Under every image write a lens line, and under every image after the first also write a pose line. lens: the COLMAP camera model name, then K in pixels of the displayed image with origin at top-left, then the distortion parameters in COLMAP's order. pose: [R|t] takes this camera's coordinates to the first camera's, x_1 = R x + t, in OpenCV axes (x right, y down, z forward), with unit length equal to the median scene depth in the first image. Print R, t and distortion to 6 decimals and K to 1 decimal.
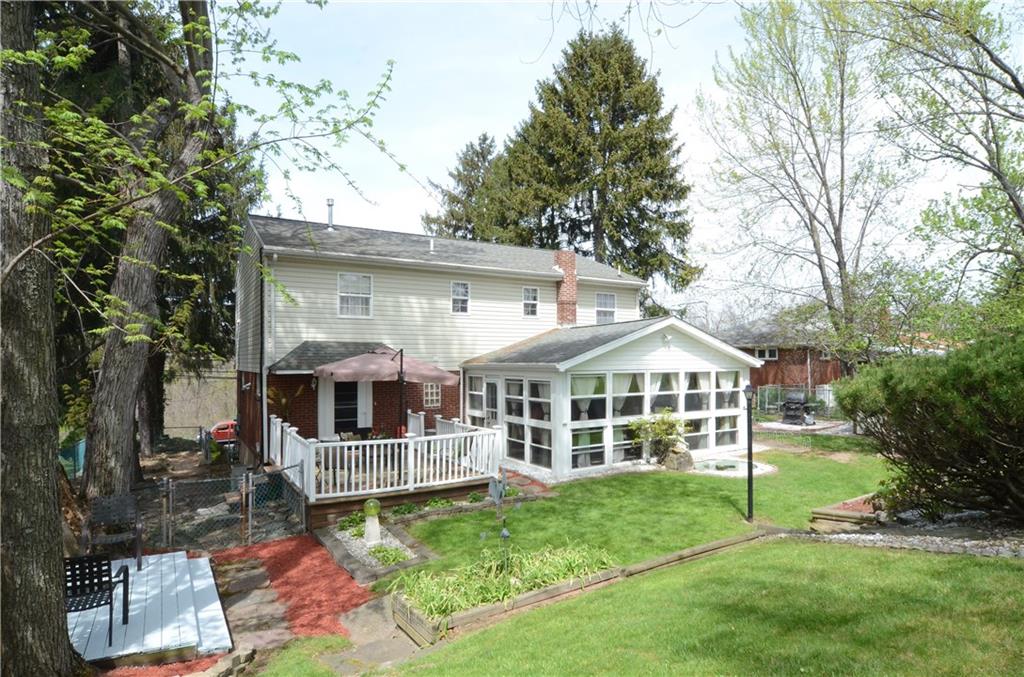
lens RADIAL K [[577.8, 0, 512.0], [0, 577.8, 338.5], [0, 0, 1]] dist [0.028332, 0.002966]
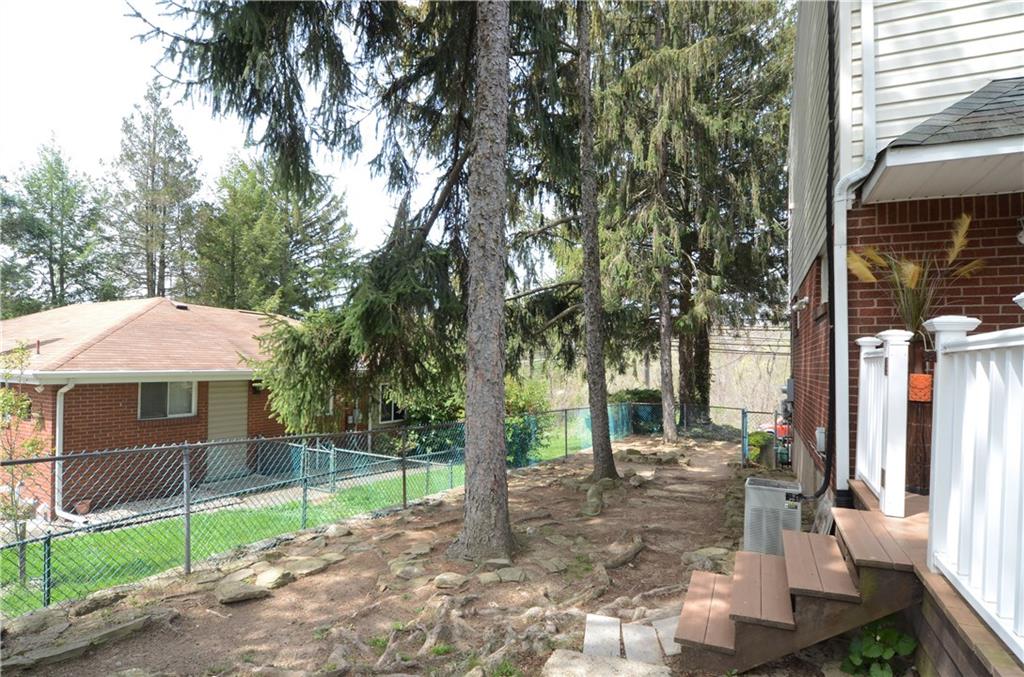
lens RADIAL K [[577.8, 0, 512.0], [0, 577.8, 338.5], [0, 0, 1]] dist [0.028332, 0.002966]
pose [[0.602629, -0.001259, -0.798021, -0.276977], [-0.010949, 0.999892, -0.009846, 0.137793], [0.797947, 0.014671, 0.602550, 0.660257]]
